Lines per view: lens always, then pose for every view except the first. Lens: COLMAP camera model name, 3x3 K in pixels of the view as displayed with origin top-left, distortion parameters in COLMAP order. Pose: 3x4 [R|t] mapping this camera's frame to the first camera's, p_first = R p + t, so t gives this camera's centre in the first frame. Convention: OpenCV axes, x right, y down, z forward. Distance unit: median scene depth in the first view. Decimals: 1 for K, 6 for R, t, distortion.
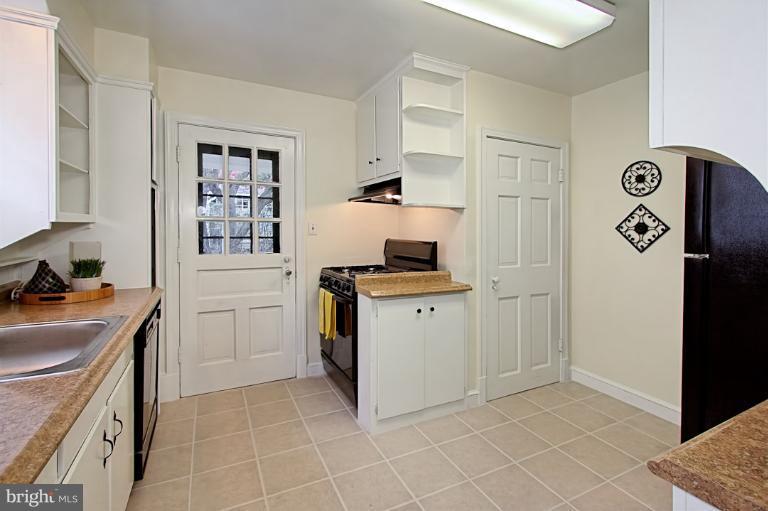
lens RADIAL K [[346.8, 0, 371.5], [0, 346.8, 230.0], [0, 0, 1]] dist [0.002184, -0.000128]
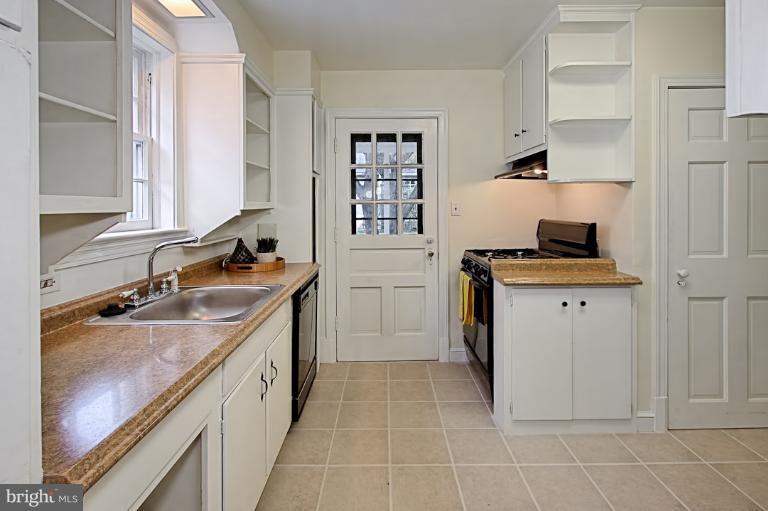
lens RADIAL K [[370.2, 0, 383.1], [0, 370.2, 203.3], [0, 0, 1]] dist [0.000688, 0.000106]
pose [[0.900992, -0.023543, -0.433196, 0.117826], [0.019128, 0.999711, -0.014549, -0.011419], [0.433414, 0.004822, 0.901182, -0.023472]]
